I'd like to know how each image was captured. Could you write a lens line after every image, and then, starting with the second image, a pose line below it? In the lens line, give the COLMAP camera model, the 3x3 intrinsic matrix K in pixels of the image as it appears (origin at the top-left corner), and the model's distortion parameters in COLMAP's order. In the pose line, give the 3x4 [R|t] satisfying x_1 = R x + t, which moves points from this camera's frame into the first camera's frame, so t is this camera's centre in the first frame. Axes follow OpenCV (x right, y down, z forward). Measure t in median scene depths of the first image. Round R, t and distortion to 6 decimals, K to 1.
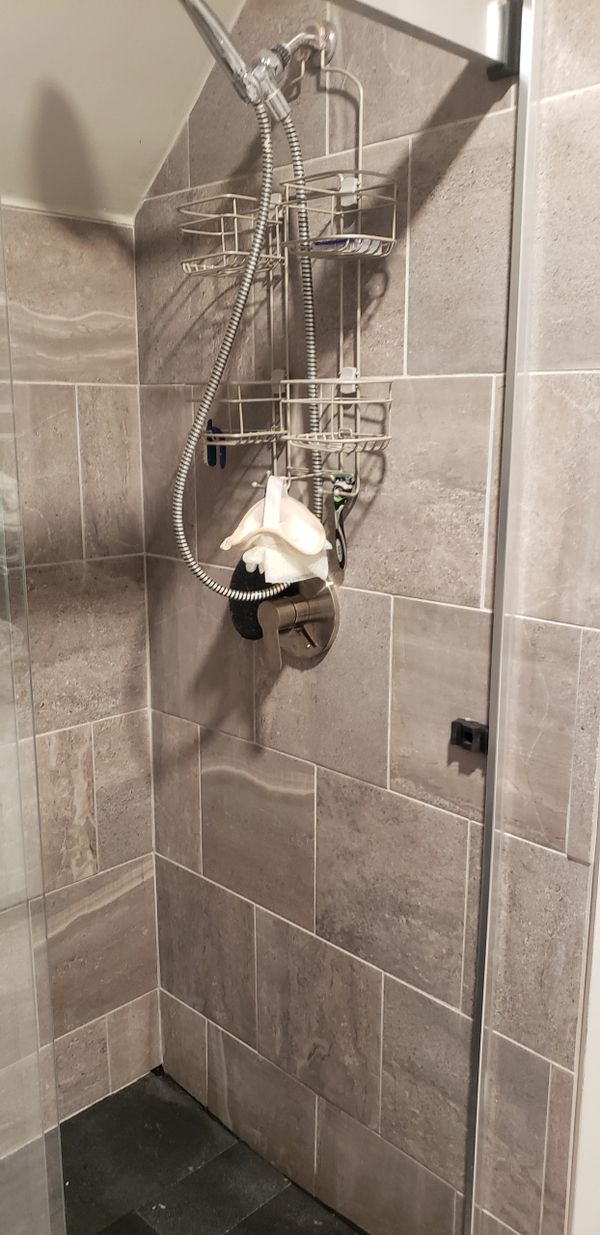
lens RADIAL K [[954.6, 0, 297.9], [0, 954.6, 618.6], [0, 0, 1]] dist [0.037497, -0.056497]
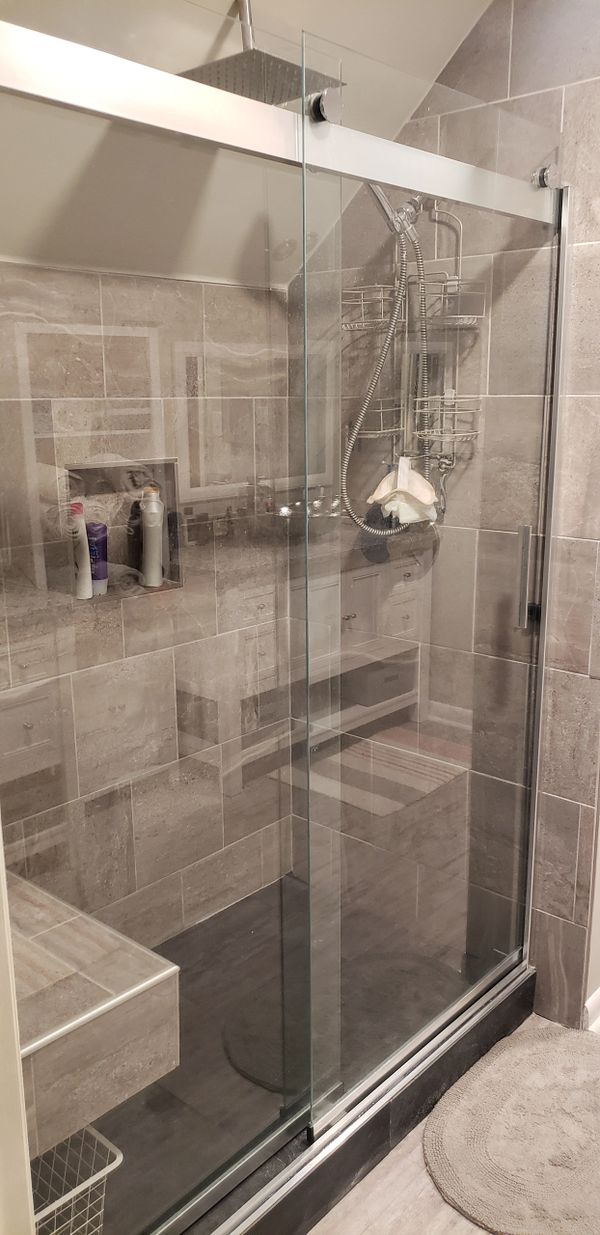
lens RADIAL K [[954.6, 0, 300.9], [0, 954.6, 612.2], [0, 0, 1]] dist [0.037497, -0.056497]
pose [[0.998393, -0.022916, 0.051821, -0.290620], [0.022001, 0.999593, 0.018154, 0.081704], [-0.052216, -0.016985, 0.998491, -0.616849]]
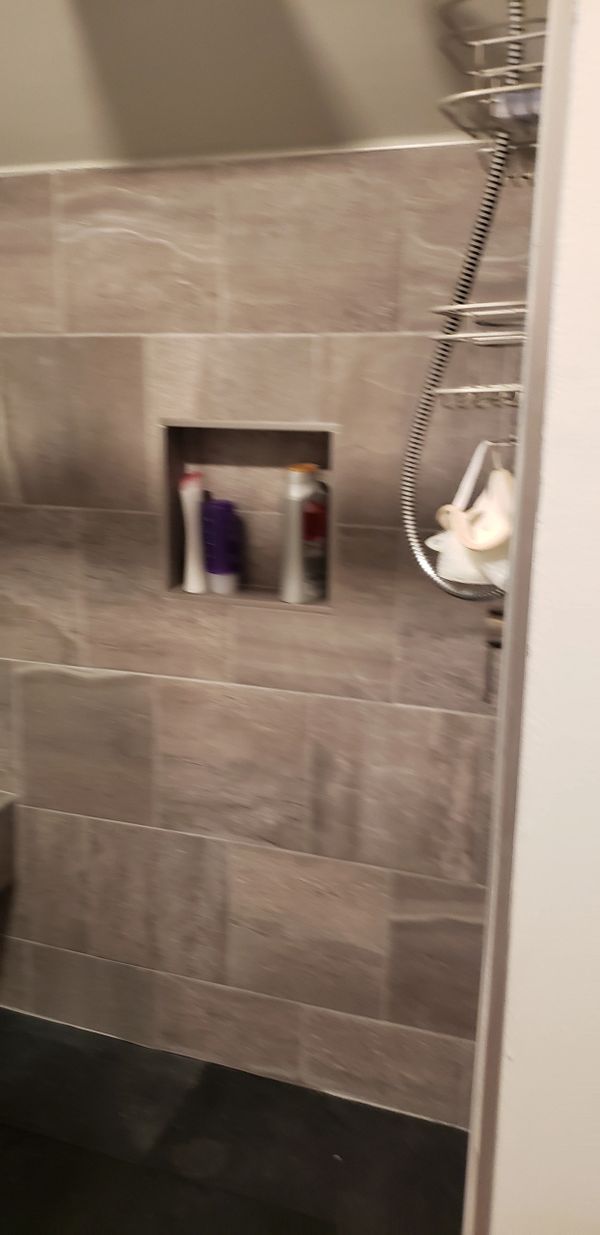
lens RADIAL K [[954.6, 0, 300.9], [0, 954.6, 611.4], [0, 0, 1]] dist [0.037497, -0.056497]
pose [[0.440124, 0.200009, -0.875378, 0.609115], [-0.200490, 0.972155, 0.121318, -0.078174], [0.875268, 0.122110, 0.467969, 0.543586]]
